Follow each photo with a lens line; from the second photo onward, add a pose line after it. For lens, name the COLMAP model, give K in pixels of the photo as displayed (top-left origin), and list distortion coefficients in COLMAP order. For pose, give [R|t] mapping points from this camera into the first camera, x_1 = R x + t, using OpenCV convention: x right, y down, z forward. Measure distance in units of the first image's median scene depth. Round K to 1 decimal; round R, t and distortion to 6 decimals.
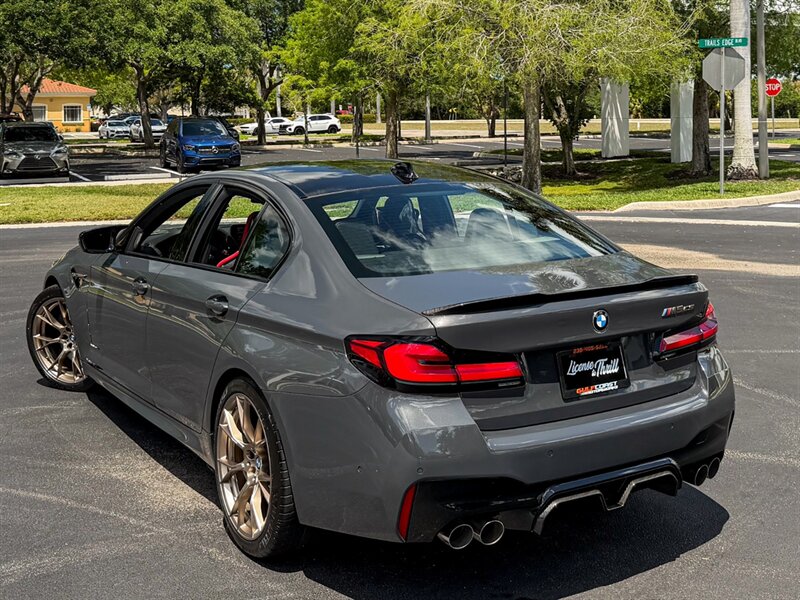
lens RADIAL K [[1053.6, 0, 419.9], [0, 1053.6, 130.6], [0, 0, 1]] dist [0.237093, -0.561040]
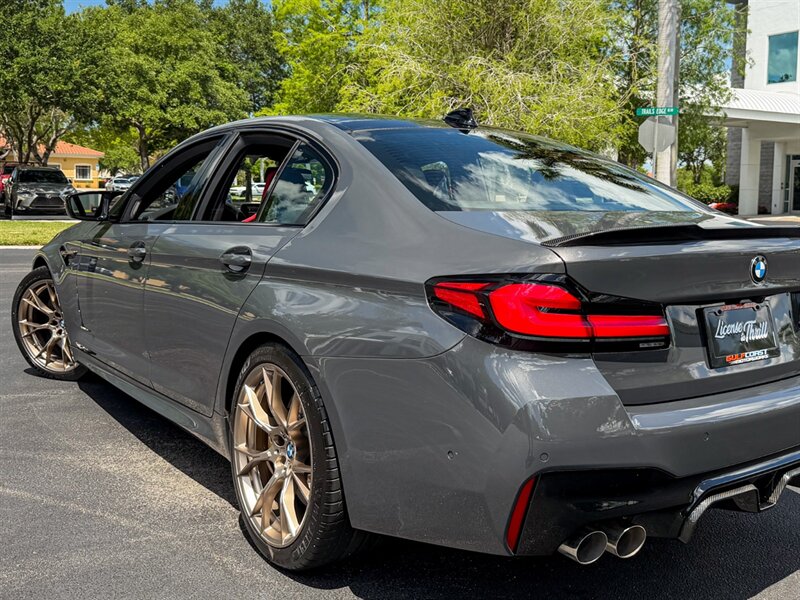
lens RADIAL K [[839.1, 0, 462.9], [0, 839.1, 249.7], [0, 0, 1]] dist [0.168264, -0.350286]
pose [[0.994150, 0.028374, 0.104216, -0.092607], [-0.033780, 0.998154, 0.050478, 0.125347], [-0.102592, -0.053703, 0.993273, 0.373005]]
